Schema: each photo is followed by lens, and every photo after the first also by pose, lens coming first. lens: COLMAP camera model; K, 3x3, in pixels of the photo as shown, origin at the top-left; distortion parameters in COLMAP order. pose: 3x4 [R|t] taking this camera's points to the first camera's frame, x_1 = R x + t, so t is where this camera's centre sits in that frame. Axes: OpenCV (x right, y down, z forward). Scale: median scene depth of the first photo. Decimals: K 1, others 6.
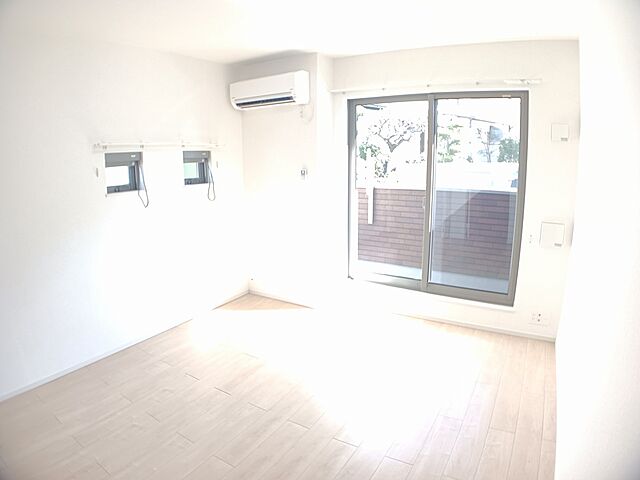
lens RADIAL K [[371.6, 0, 320.0], [0, 371.6, 240.0], [0, 0, 1]] dist [-0.162506, -0.001322]
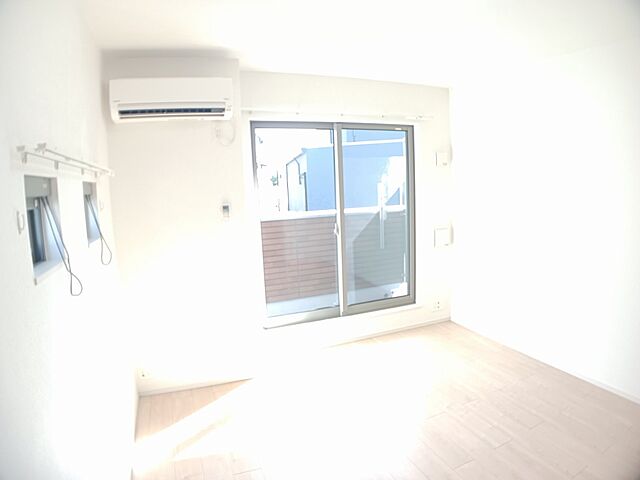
lens RADIAL K [[371.6, 0, 320.0], [0, 371.6, 240.0], [0, 0, 1]] dist [-0.162506, -0.001322]
pose [[0.609035, -0.131209, 0.782215, -0.553425], [0.203088, 0.979141, 0.006117, -0.089024], [-0.766702, 0.155133, 0.622978, 0.405247]]
